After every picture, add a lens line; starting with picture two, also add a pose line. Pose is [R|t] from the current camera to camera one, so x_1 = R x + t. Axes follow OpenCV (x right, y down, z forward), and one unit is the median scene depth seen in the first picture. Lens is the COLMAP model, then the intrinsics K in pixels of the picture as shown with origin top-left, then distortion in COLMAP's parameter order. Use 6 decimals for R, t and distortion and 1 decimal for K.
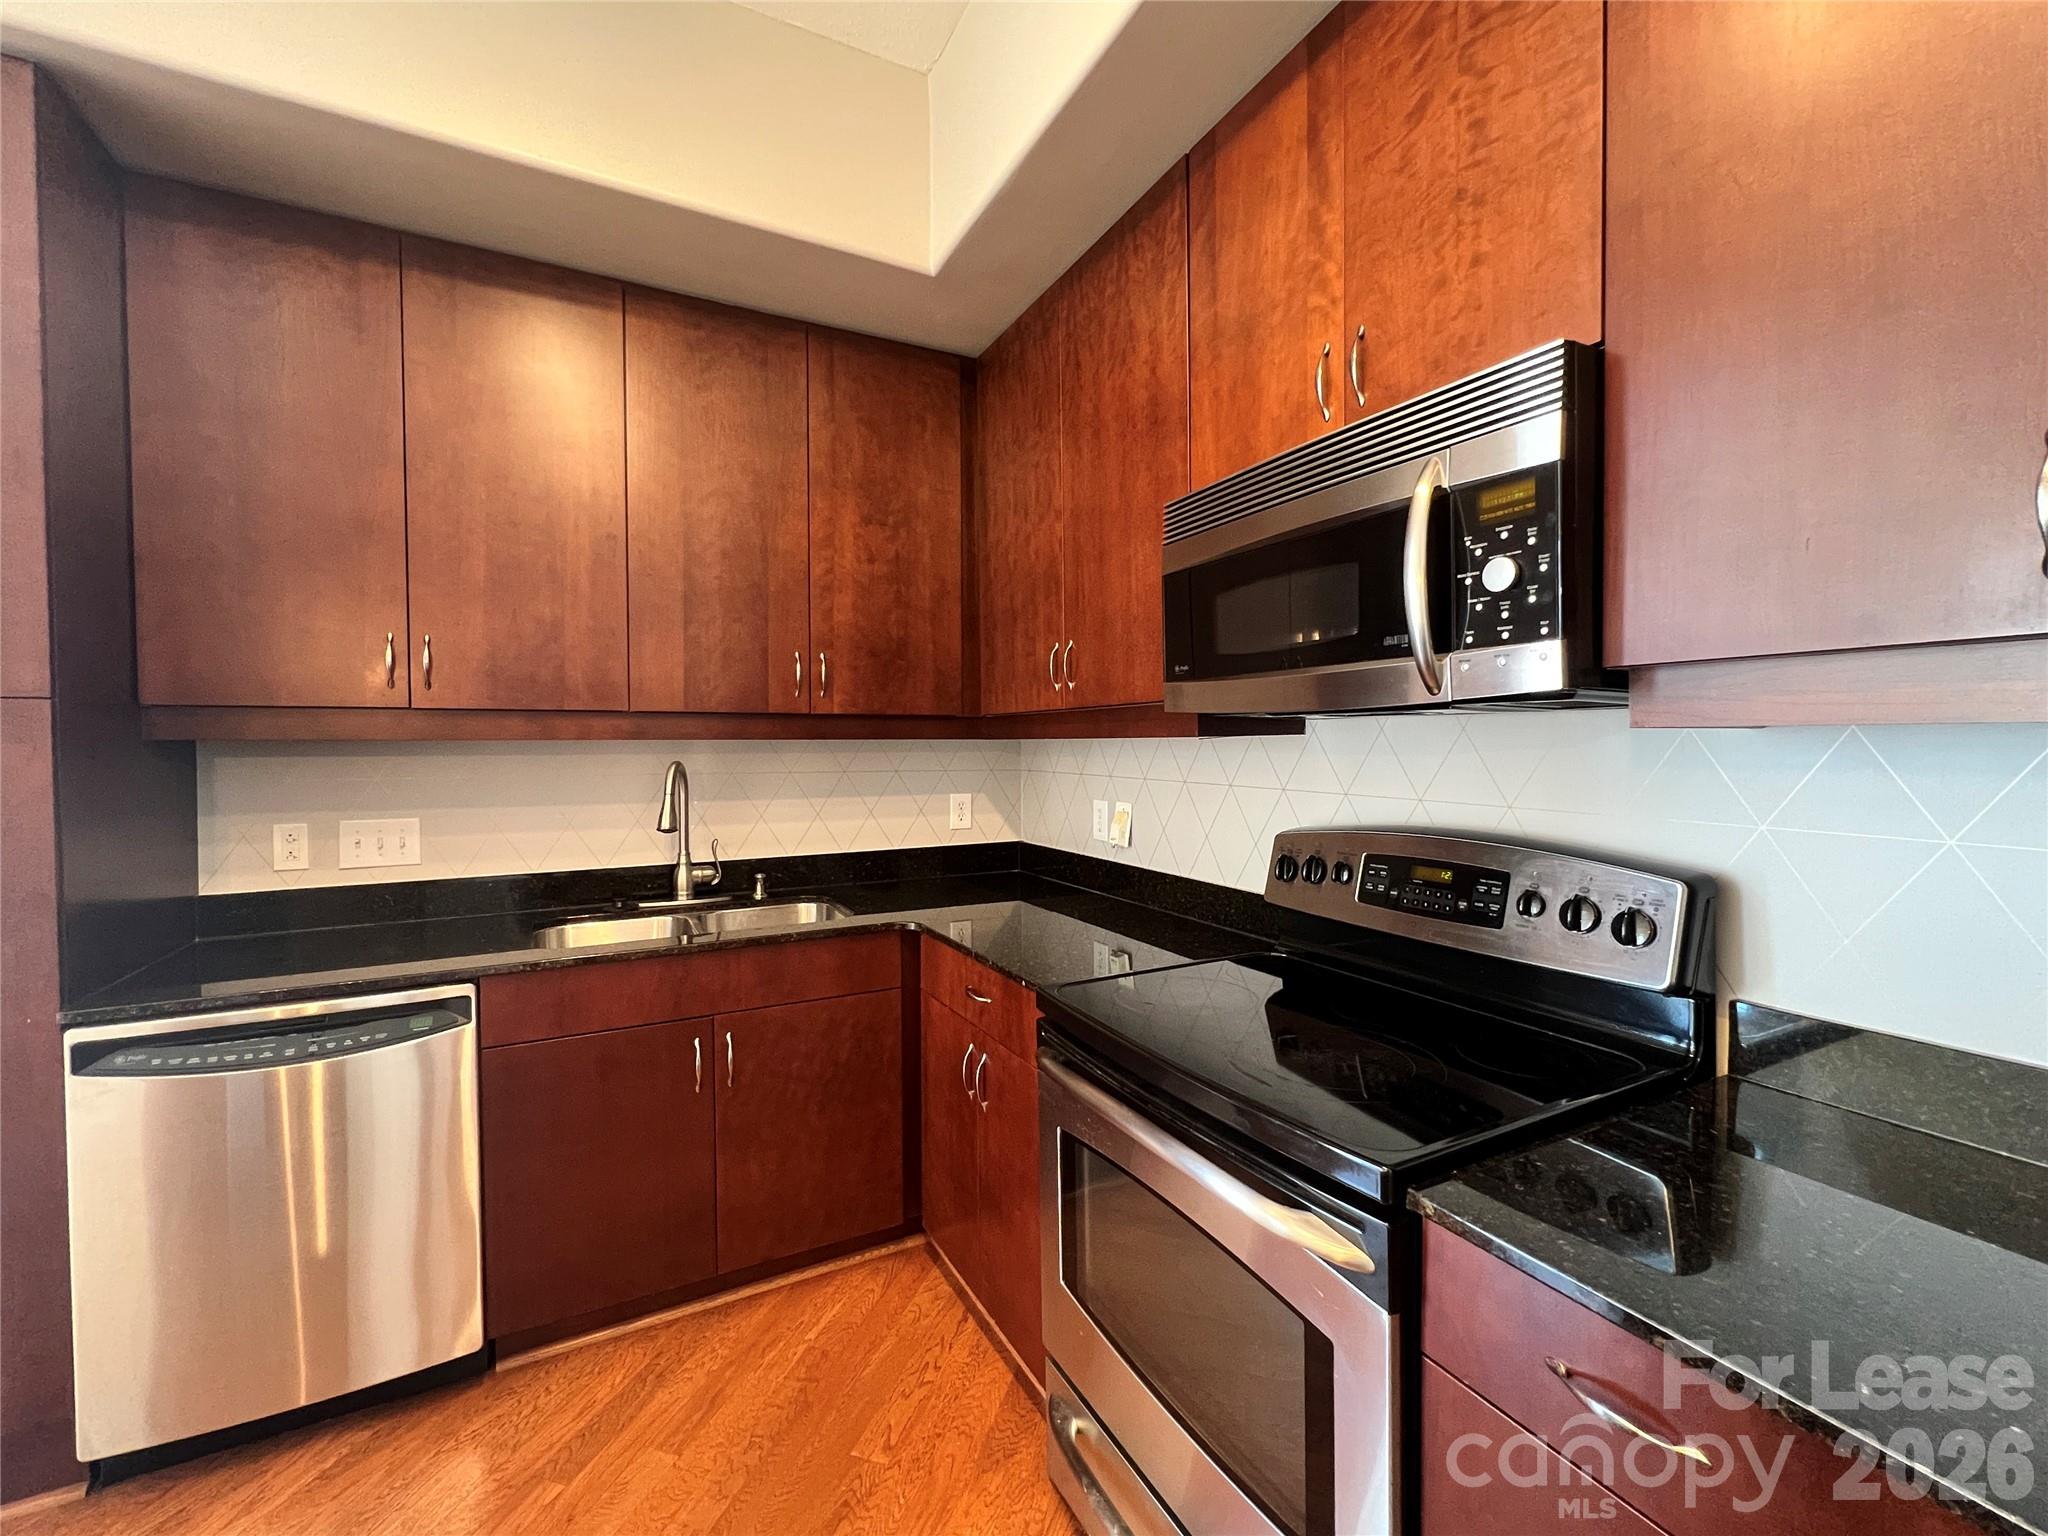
lens RADIAL K [[849.6, 0, 1027.4], [0, 849.6, 761.5], [0, 0, 1]] dist [-0.000463, -0.000368]
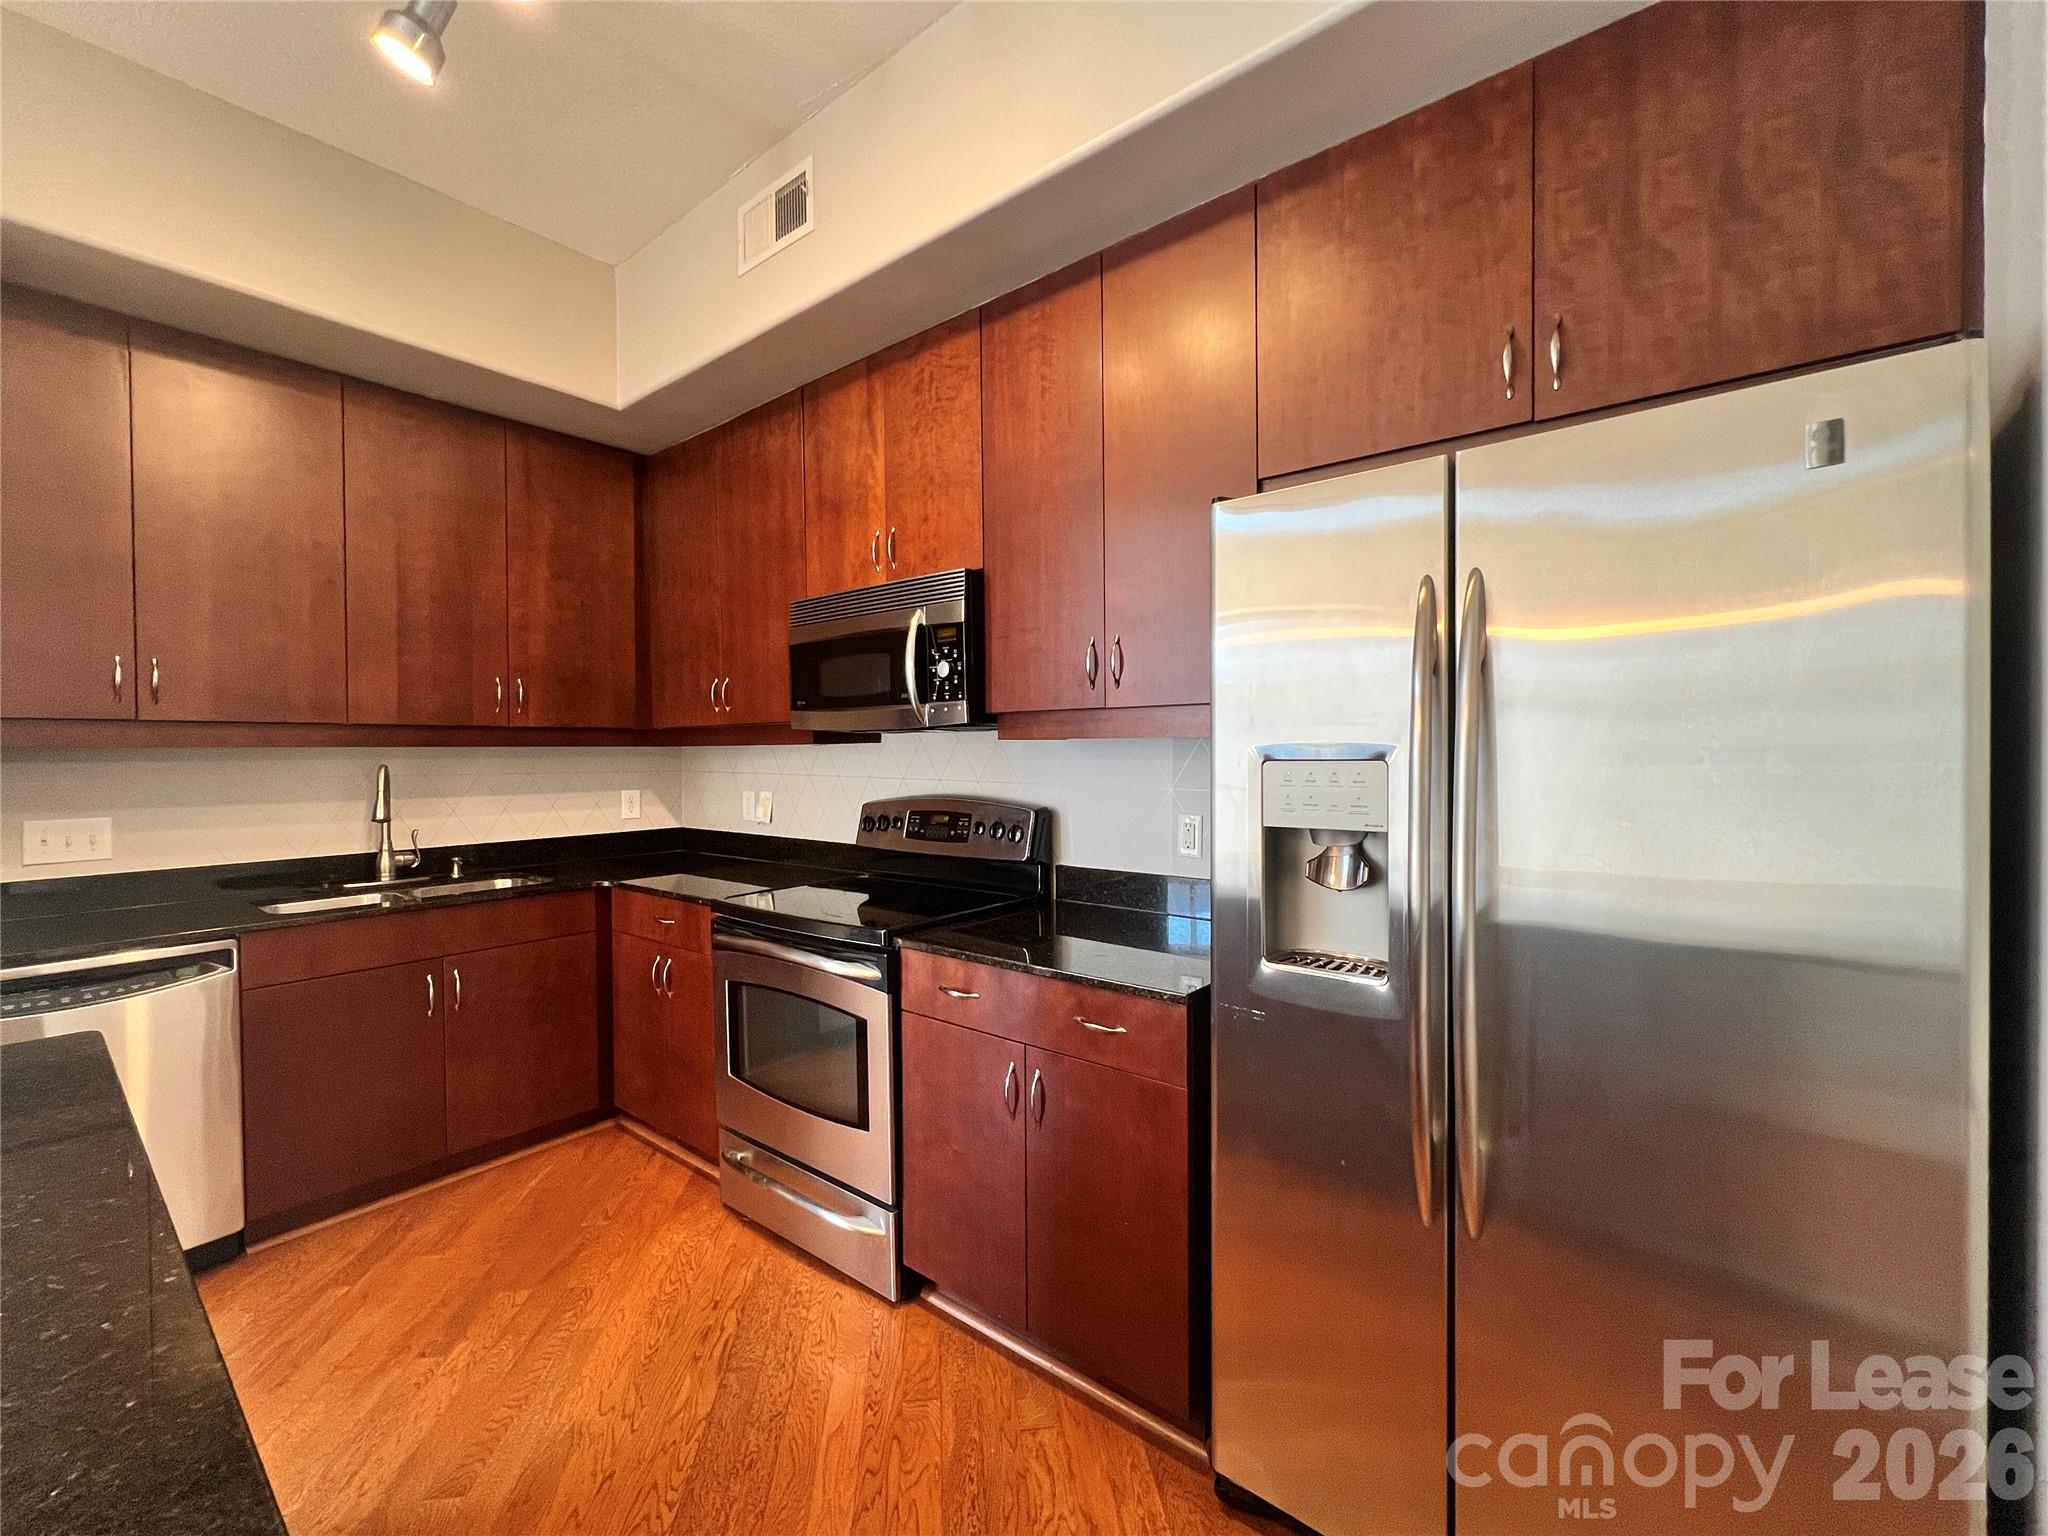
lens RADIAL K [[849.6, 0, 1020.5], [0, 849.6, 761.8], [0, 0, 1]] dist [-0.000463, -0.000368]
pose [[0.919969, -0.007805, 0.391912, -0.067978], [0.012212, 0.999887, -0.008753, 0.022500], [-0.391800, 0.012838, 0.919961, -0.623427]]
